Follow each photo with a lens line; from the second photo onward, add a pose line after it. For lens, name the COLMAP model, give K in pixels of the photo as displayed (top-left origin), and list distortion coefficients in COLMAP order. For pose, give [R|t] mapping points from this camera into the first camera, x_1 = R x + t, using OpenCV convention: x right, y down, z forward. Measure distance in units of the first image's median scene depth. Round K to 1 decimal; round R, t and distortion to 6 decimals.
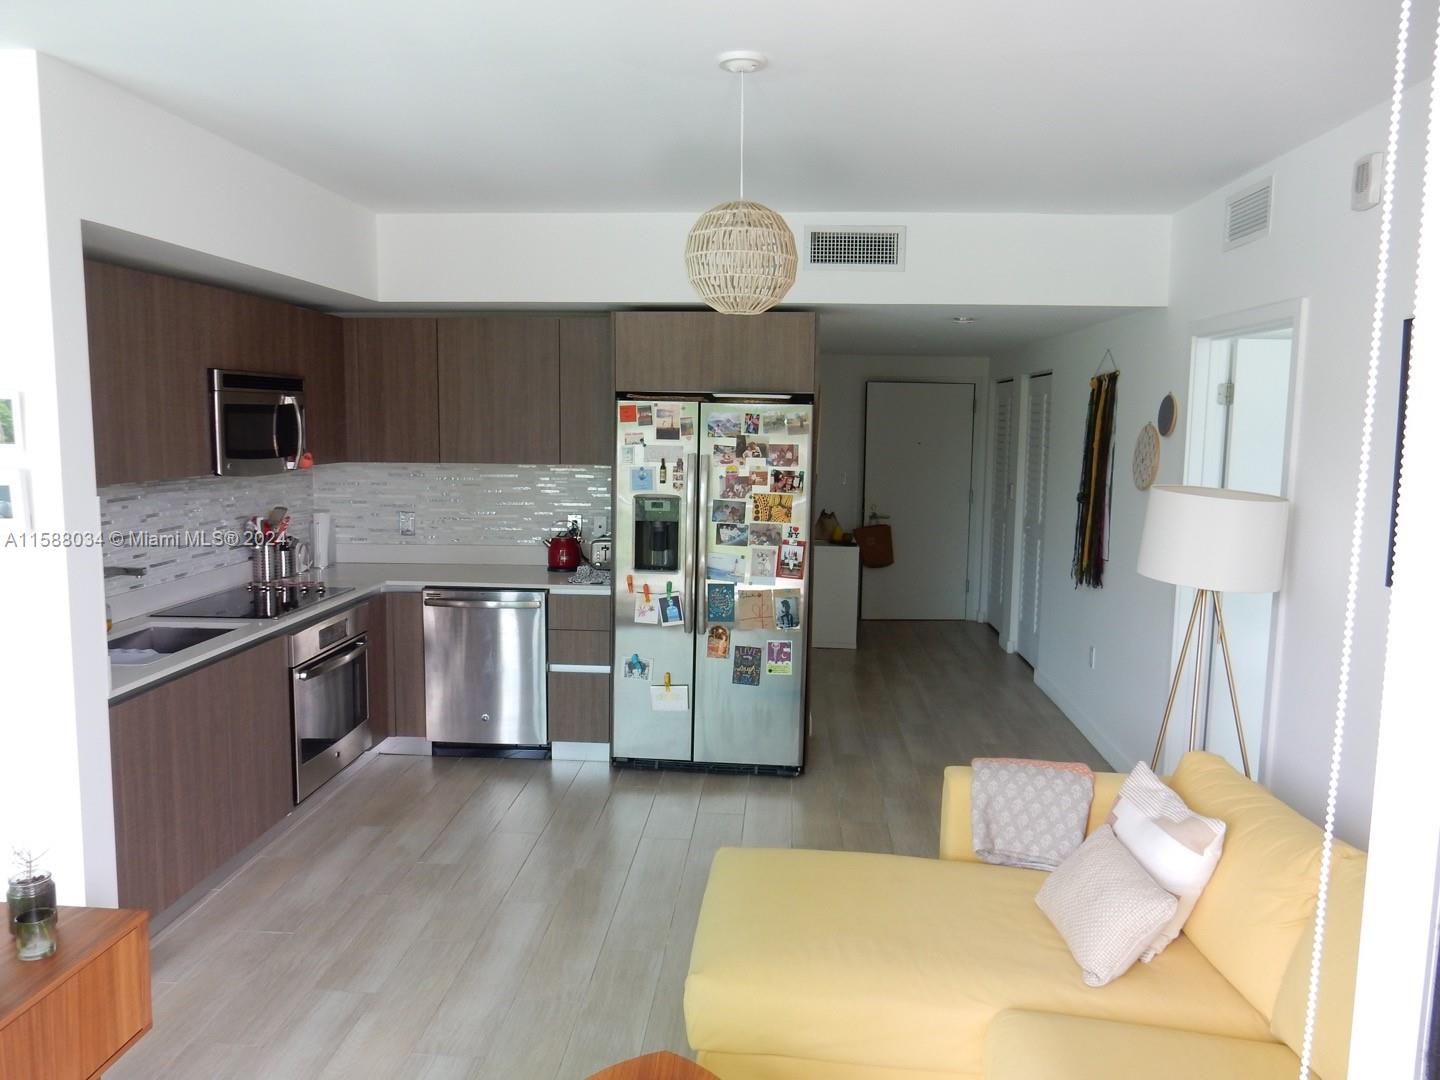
lens RADIAL K [[1051.3, 0, 720.0], [0, 1051.3, 540.0], [0, 0, 1]] dist [-0.060726, 0.167480]
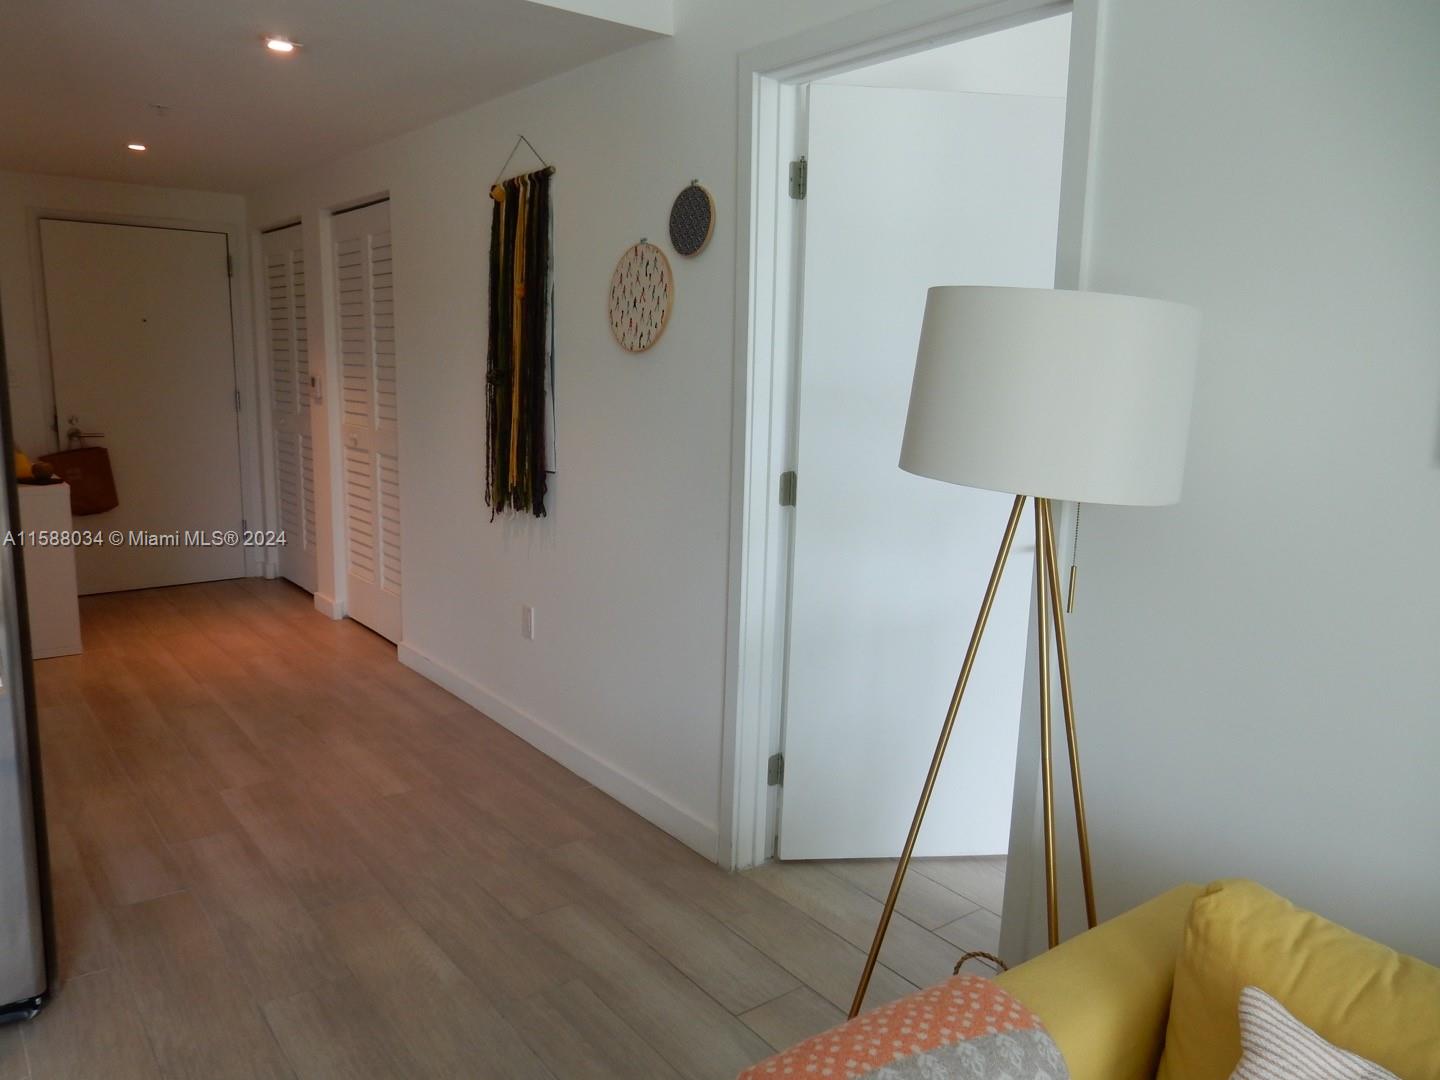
lens RADIAL K [[1110.3, 0, 720.0], [0, 1110.3, 540.0], [0, 0, 1]] dist [0.032619, -0.005007]
pose [[0.768518, -0.104628, 0.631215, 0.015547], [0.059857, 0.993969, 0.091880, 0.004100], [-0.637022, -0.032829, 0.770146, 0.404197]]
